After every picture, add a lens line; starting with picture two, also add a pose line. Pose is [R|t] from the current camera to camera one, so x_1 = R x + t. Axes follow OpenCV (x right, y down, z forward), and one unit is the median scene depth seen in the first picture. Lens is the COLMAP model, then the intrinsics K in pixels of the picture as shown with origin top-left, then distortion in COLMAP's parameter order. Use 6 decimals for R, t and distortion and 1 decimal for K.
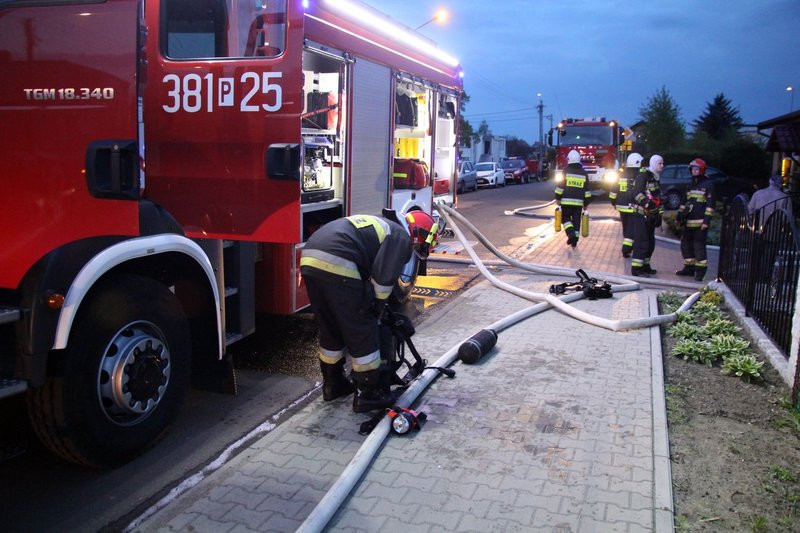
lens RADIAL K [[677.7, 0, 400.8], [0, 677.7, 268.6], [0, 0, 1]] dist [-0.133162, 0.072797]
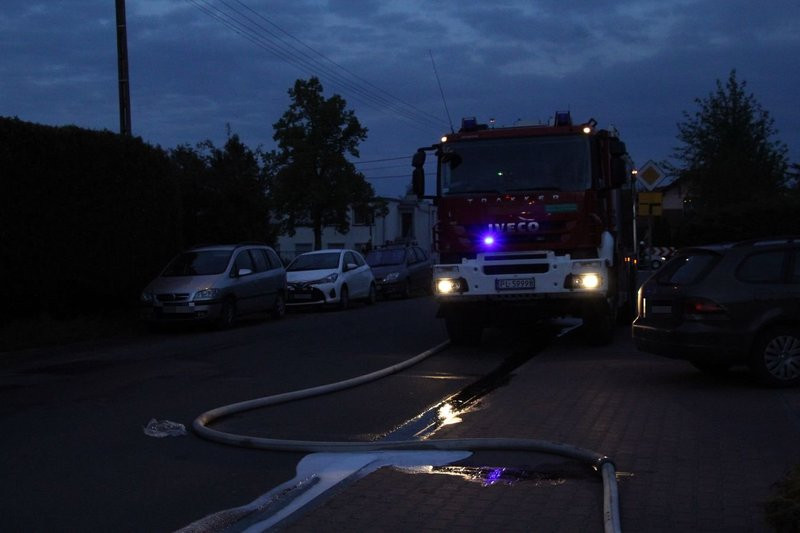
lens RADIAL K [[1156.7, 0, 398.7], [0, 1156.7, 265.8], [0, 0, 1]] dist [0.140250, 0.000000]
pose [[0.995681, -0.011167, 0.092166, 0.109783], [0.024508, 0.989141, -0.144914, -0.041149], [-0.089546, 0.146547, 0.985142, 0.284187]]
